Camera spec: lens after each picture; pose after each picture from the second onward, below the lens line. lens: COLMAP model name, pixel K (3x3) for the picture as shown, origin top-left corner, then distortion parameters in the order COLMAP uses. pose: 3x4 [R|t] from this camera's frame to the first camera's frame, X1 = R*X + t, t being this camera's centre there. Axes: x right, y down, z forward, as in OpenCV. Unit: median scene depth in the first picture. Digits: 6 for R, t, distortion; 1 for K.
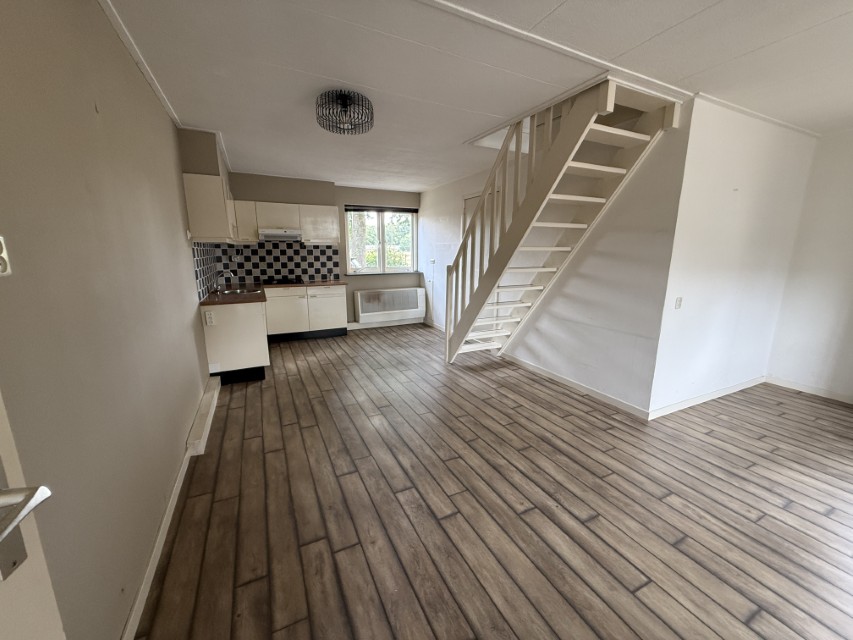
lens RADIAL K [[338.7, 0, 426.6], [0, 338.7, 320.3], [0, 0, 1]] dist [-0.000355, -0.000018]
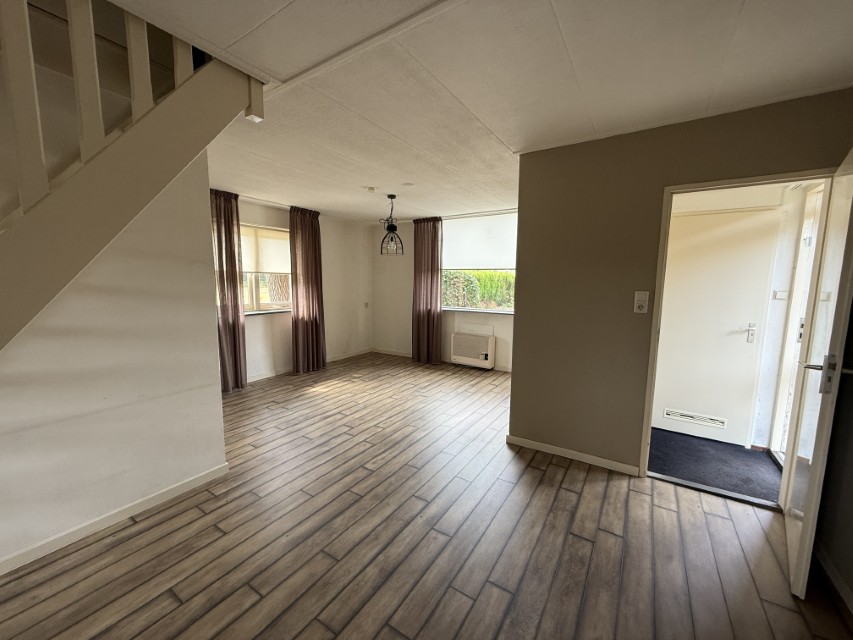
lens RADIAL K [[338.7, 0, 425.7], [0, 338.7, 319.4], [0, 0, 1]] dist [-0.000355, -0.000018]
pose [[-0.504503, -0.106364, 0.856834, -0.431855], [0.164319, 0.962418, 0.216221, -0.262566], [-0.847630, 0.249878, -0.468065, 1.173069]]
